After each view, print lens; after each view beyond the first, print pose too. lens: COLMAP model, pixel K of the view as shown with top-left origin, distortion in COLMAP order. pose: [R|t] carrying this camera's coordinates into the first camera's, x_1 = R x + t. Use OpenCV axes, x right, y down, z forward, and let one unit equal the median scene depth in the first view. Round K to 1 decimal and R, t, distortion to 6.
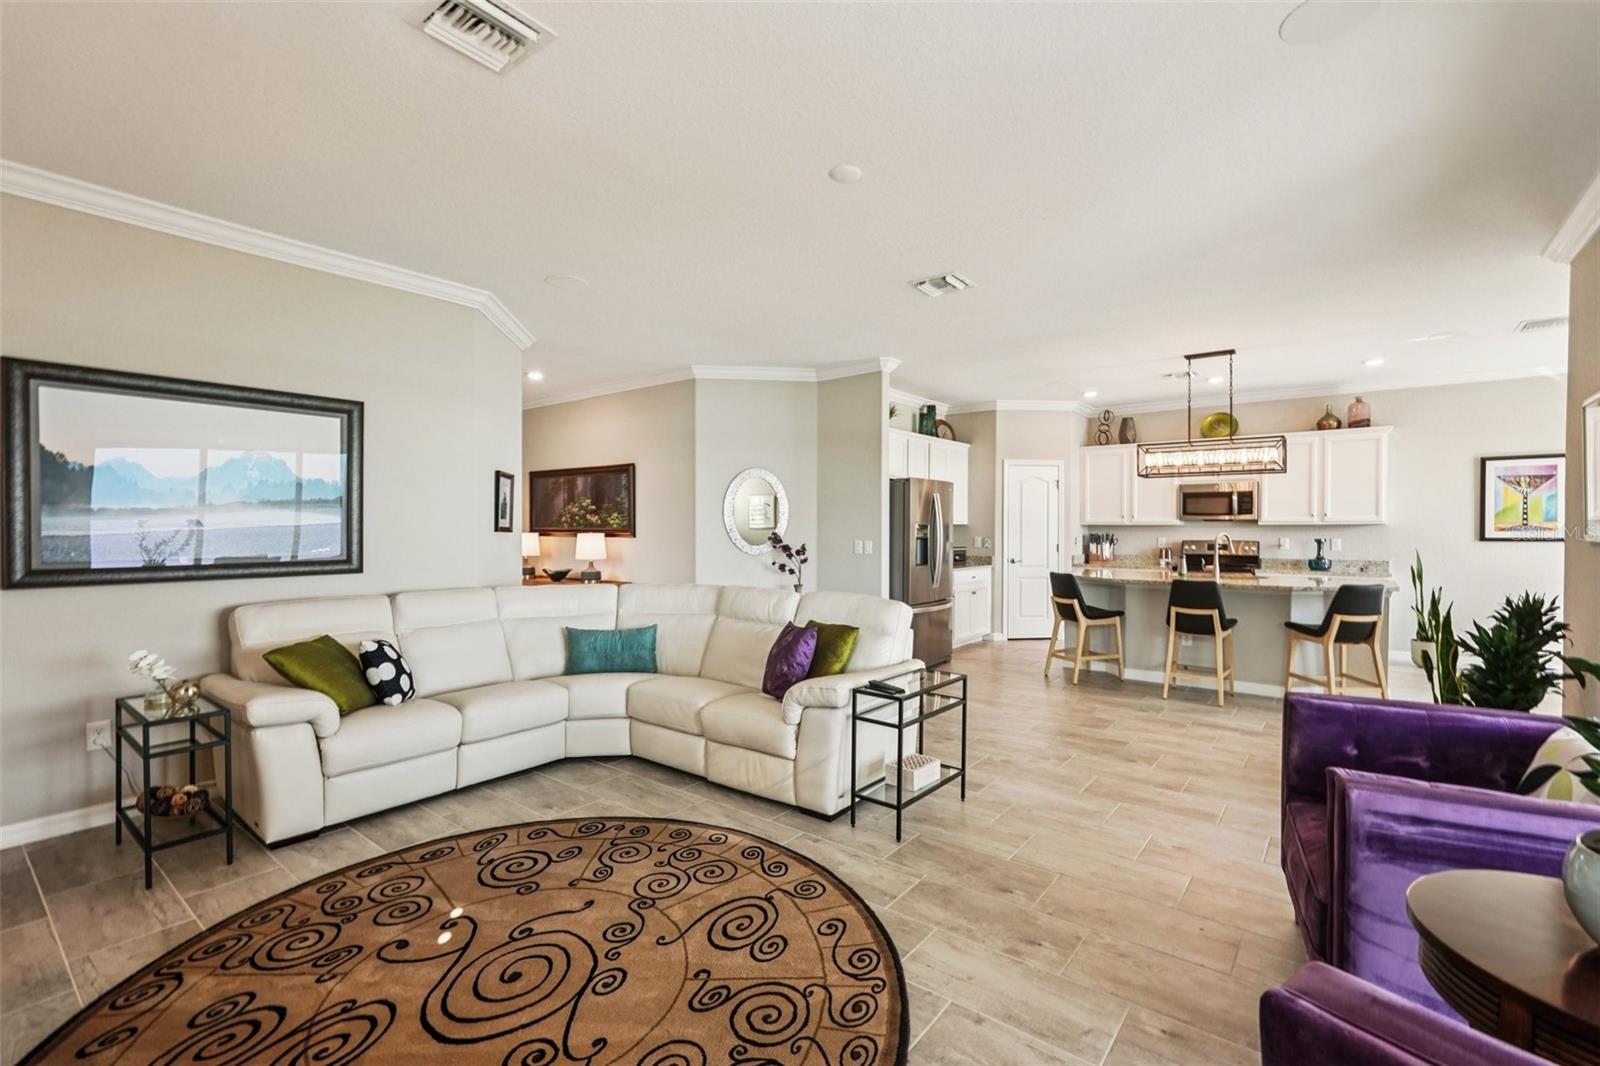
lens RADIAL K [[735.2, 0, 779.4], [0, 735.2, 532.9], [0, 0, 1]] dist [-0.012766, 0.005202]
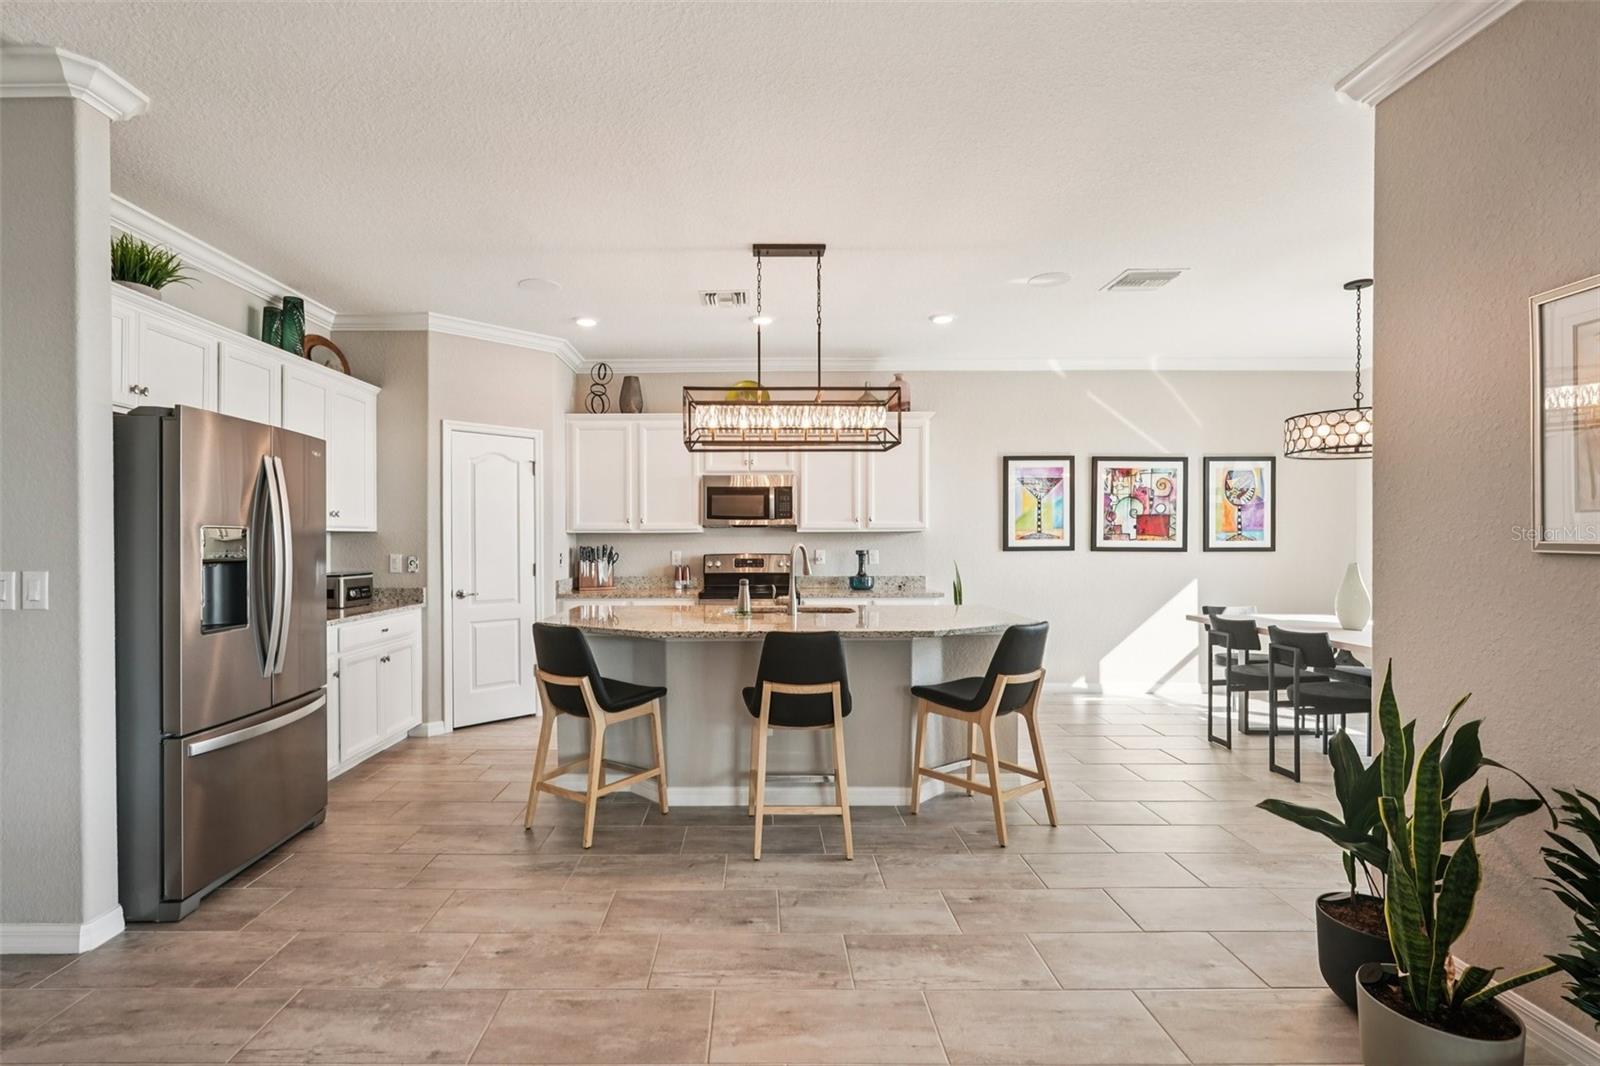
lens RADIAL K [[735.2, 0, 763.4], [0, 735.2, 546.9], [0, 0, 1]] dist [-0.012766, 0.005202]
pose [[0.770629, -0.009765, 0.637209, 0.169222], [0.008545, 0.999951, 0.004989, -0.000278], [-0.637227, 0.001600, 0.770675, 0.508812]]
